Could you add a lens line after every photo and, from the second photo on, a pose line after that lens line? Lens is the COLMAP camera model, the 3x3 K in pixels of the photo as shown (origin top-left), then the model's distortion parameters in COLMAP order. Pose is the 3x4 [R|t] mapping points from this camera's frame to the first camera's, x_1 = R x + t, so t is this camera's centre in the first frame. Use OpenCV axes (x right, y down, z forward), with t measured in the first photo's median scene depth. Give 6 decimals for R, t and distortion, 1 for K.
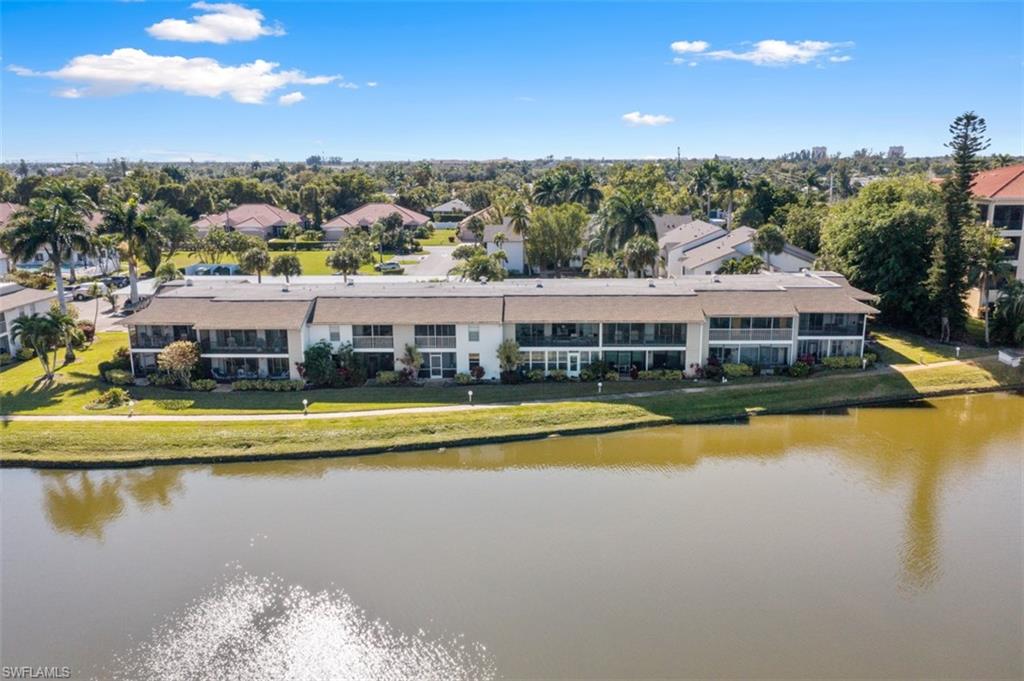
lens RADIAL K [[796.7, 0, 497.4], [0, 796.7, 336.7], [0, 0, 1]] dist [-0.003042, 0.000488]
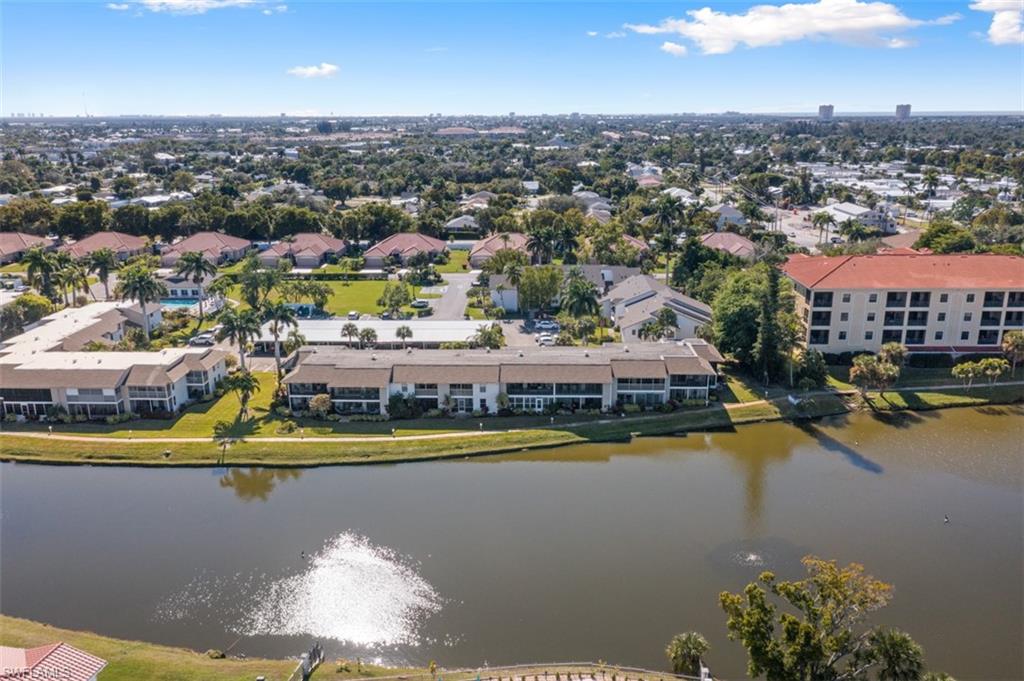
lens RADIAL K [[796.7, 0, 497.4], [0, 796.7, 336.7], [0, 0, 1]] dist [-0.003042, 0.000488]
pose [[0.999964, 0.003183, -0.007884, 0.016527], [-0.002719, 0.998304, 0.058146, -0.221326], [0.008055, -0.058123, 0.998277, -0.766870]]
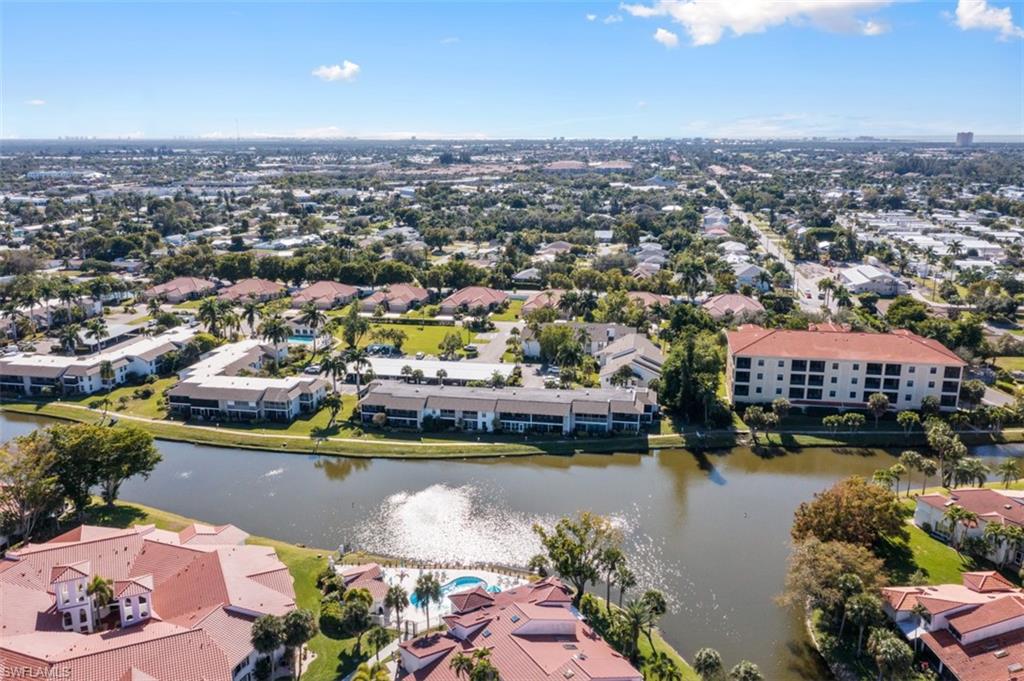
lens RADIAL K [[796.7, 0, 497.4], [0, 796.7, 336.7], [0, 0, 1]] dist [-0.003042, 0.000488]
pose [[0.986672, 0.044227, -0.156597, 0.426231], [-0.038532, 0.998487, 0.039222, -0.375257], [0.158095, -0.032665, 0.986883, -1.649691]]
